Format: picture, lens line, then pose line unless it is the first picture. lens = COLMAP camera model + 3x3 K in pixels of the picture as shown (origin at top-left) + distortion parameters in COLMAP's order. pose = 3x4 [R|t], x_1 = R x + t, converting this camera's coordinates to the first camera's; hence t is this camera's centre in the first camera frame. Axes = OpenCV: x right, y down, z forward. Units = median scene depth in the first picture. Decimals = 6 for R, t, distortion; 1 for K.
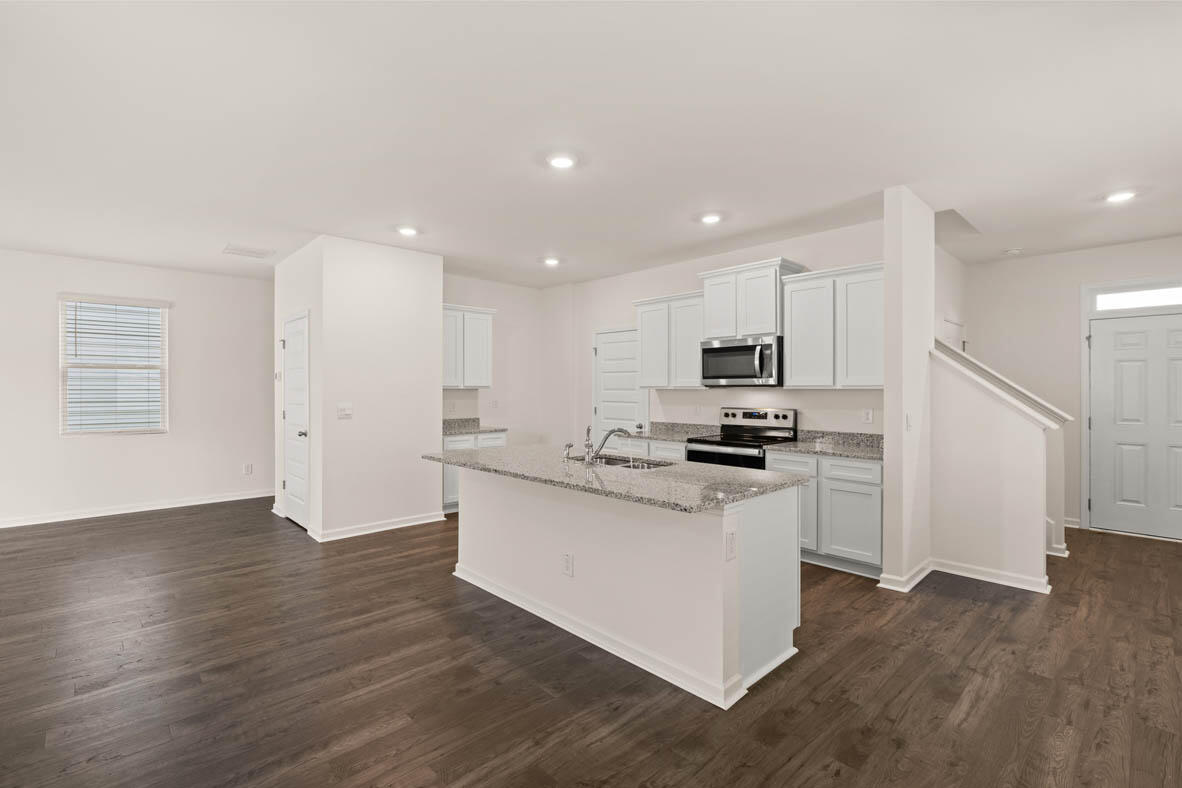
lens RADIAL K [[535.6, 0, 587.6], [0, 535.6, 388.8], [0, 0, 1]] dist [-0.004249, -0.000393]
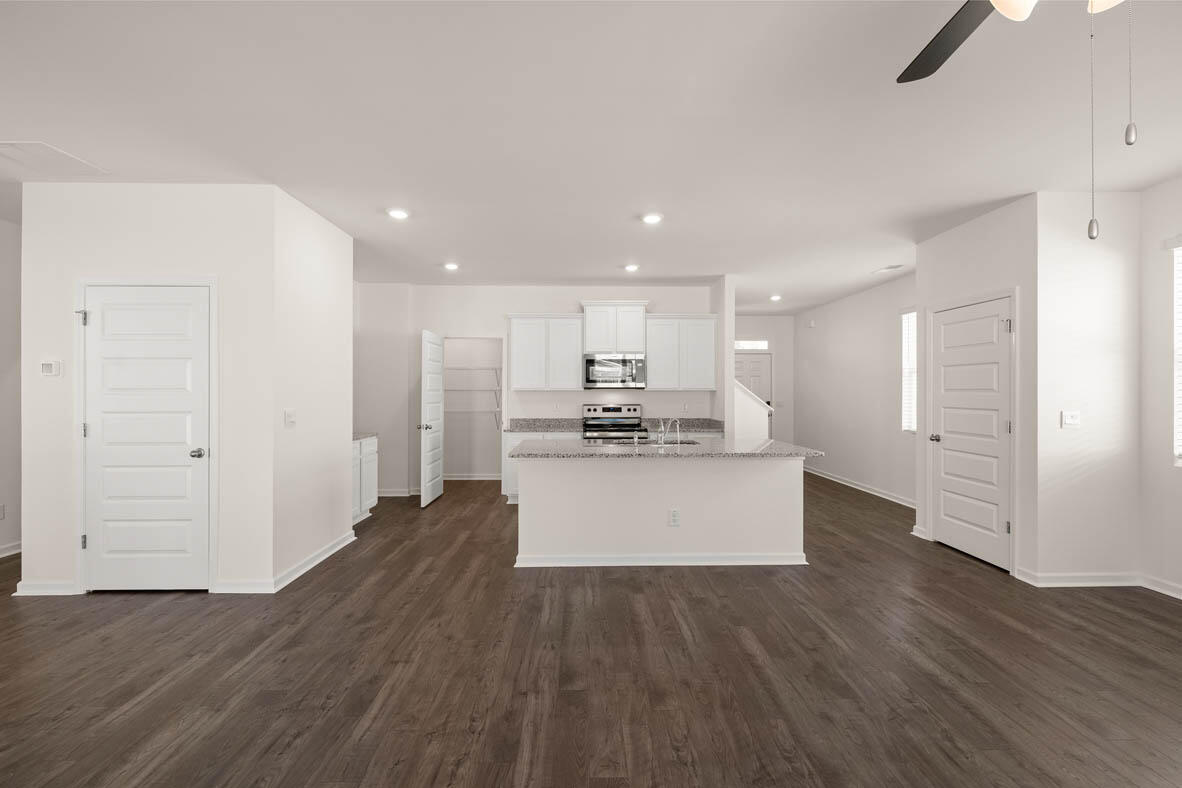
lens RADIAL K [[496.2, 0, 591.4], [0, 496.2, 390.7], [0, 0, 1]] dist [0.000269, -0.000265]
pose [[0.665614, 0.001603, 0.746295, -0.743748], [-0.001729, 0.999998, -0.000606, 0.002158], [-0.746294, -0.000887, 0.665615, 0.206818]]
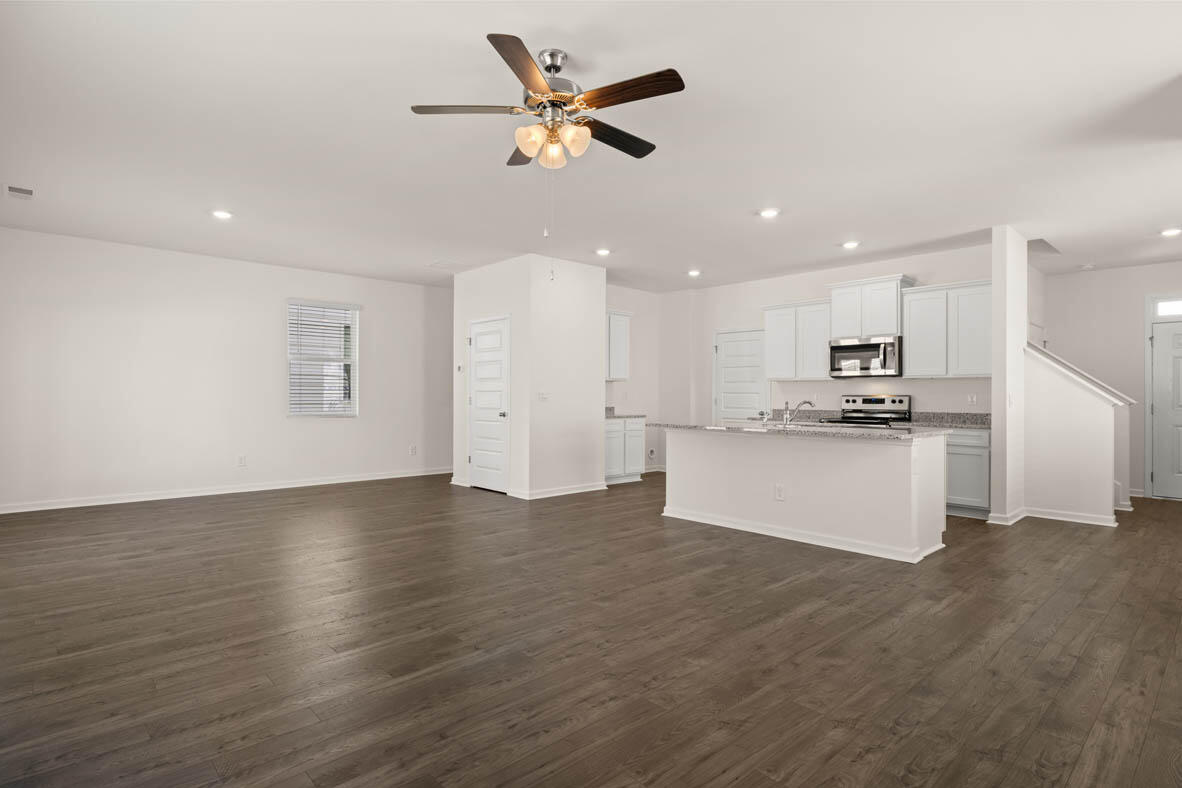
lens RADIAL K [[606.5, 0, 587.2], [0, 606.5, 395.4], [0, 0, 1]] dist [-0.000314, 0.000949]
pose [[0.999933, 0.004536, -0.010654, -0.358104], [-0.004523, 0.999989, 0.001287, 0.041874], [0.010659, -0.001239, 0.999942, -0.428880]]
